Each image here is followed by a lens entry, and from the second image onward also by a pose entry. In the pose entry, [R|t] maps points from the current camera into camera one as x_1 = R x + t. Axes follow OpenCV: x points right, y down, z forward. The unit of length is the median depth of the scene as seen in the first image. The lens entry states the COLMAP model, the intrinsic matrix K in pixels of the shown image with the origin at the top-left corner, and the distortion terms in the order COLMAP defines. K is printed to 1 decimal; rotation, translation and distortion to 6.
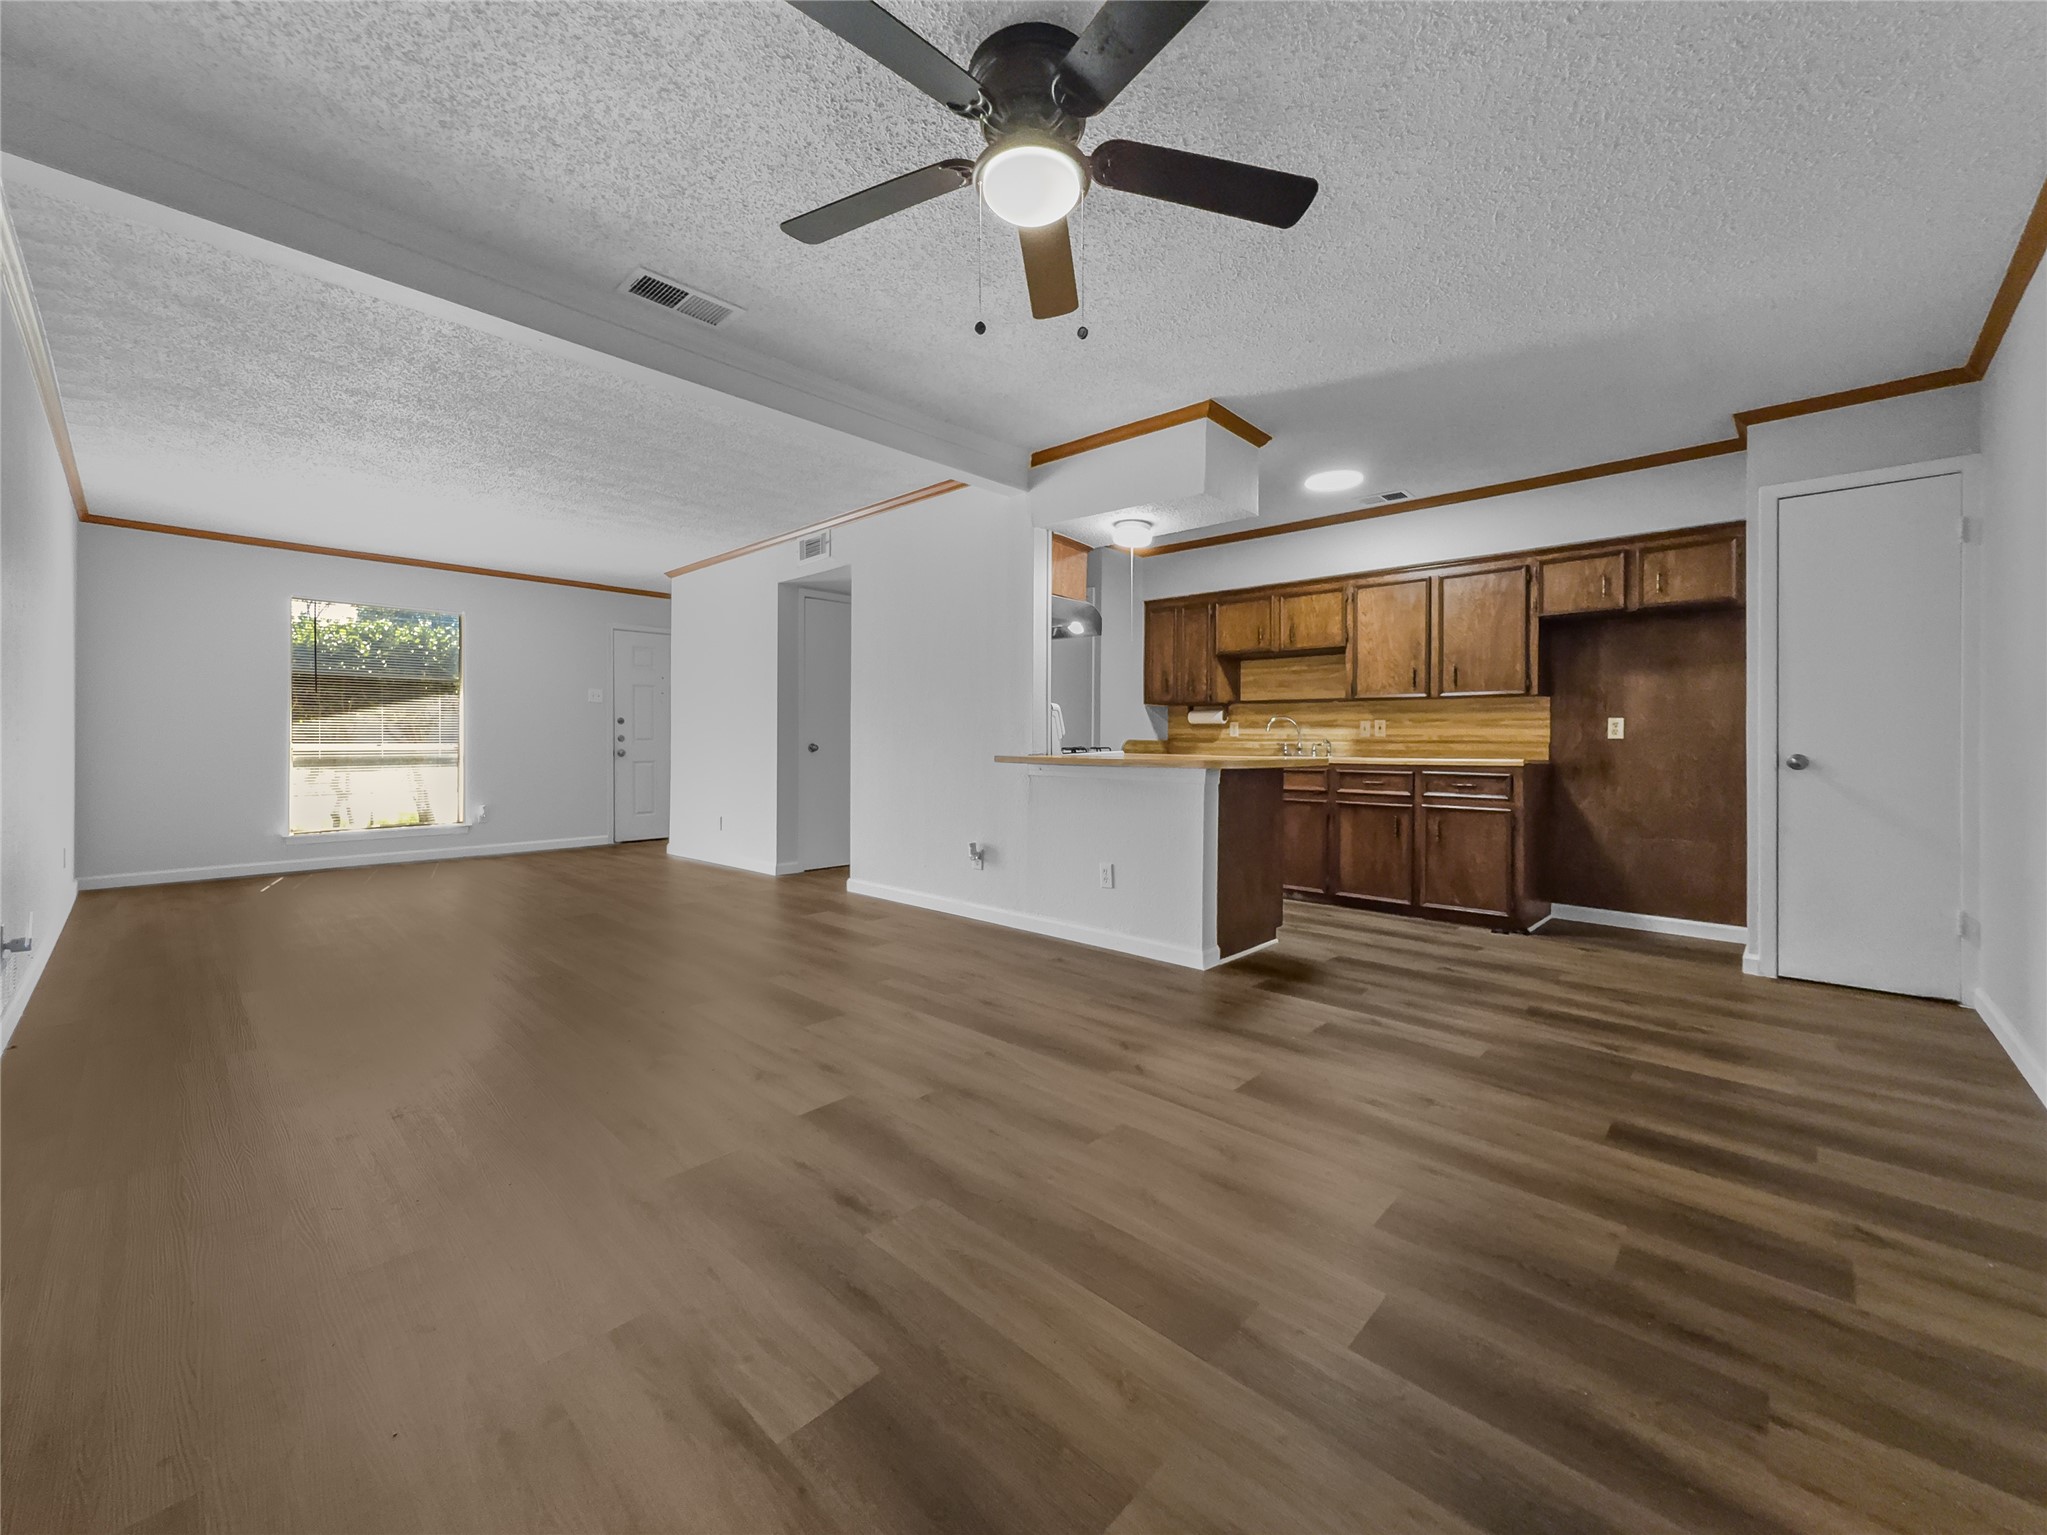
lens RADIAL K [[827.1, 0, 1004.2], [0, 827.1, 754.9], [0, 0, 1]] dist [0.001529, -0.000246]
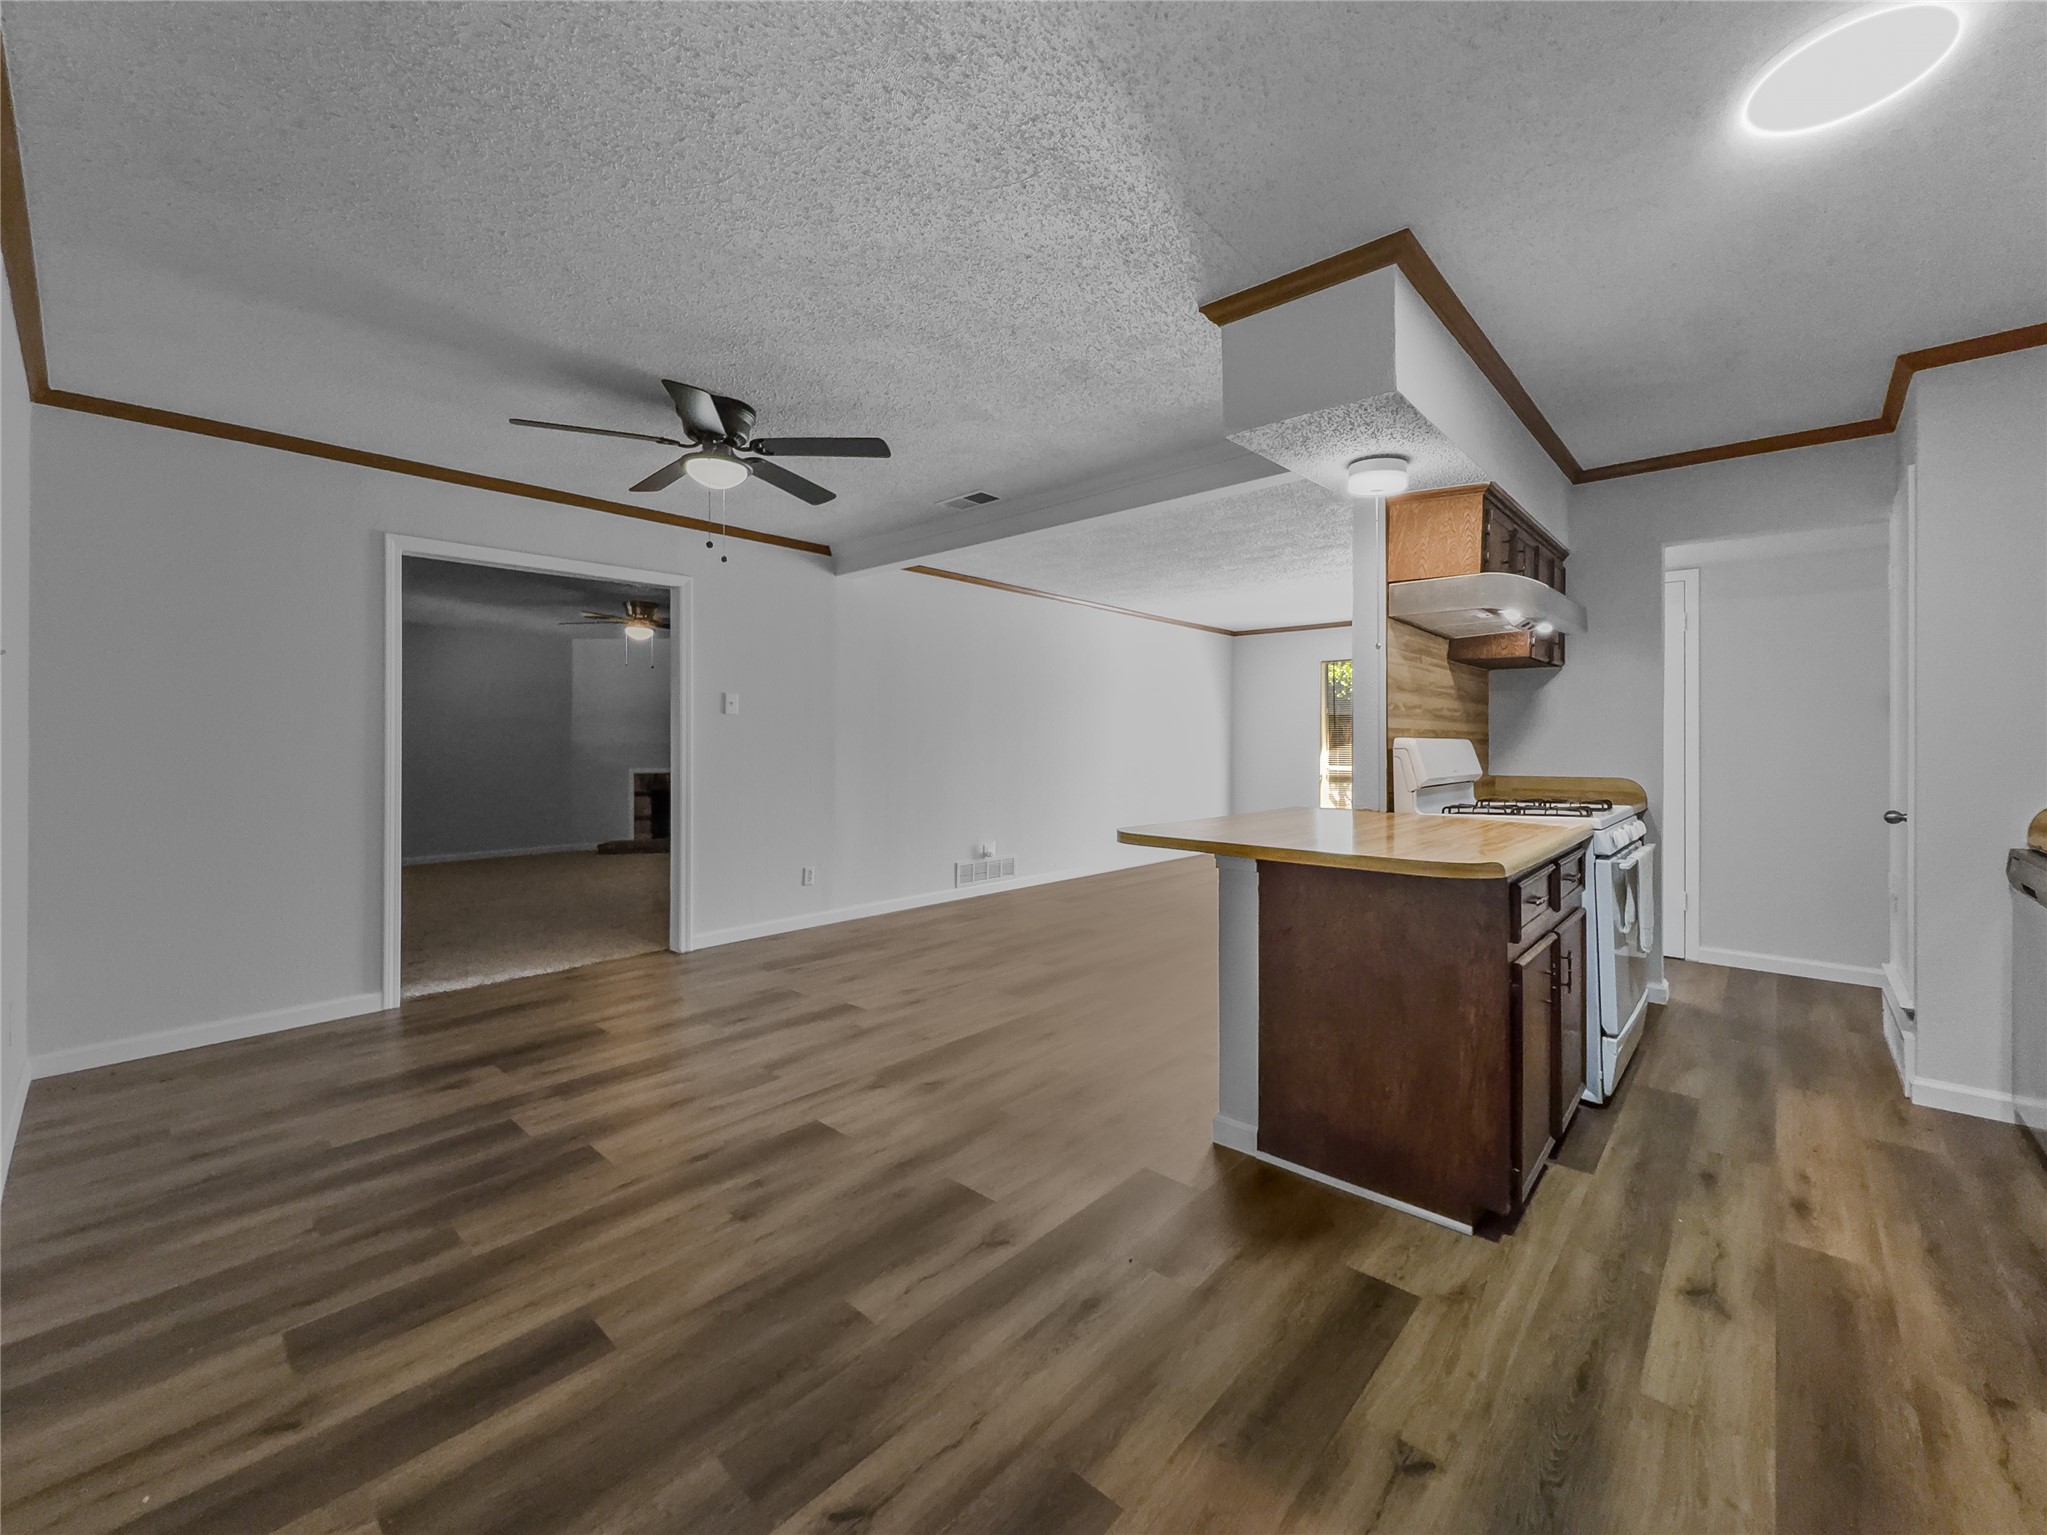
lens RADIAL K [[827.1, 0, 1025.1], [0, 827.1, 750.5], [0, 0, 1]] dist [0.001529, -0.000246]
pose [[0.030380, 0.007357, -0.999511, 1.509757], [-0.020270, 0.999772, 0.006743, -0.102076], [0.999333, 0.020056, 0.030522, 1.359049]]
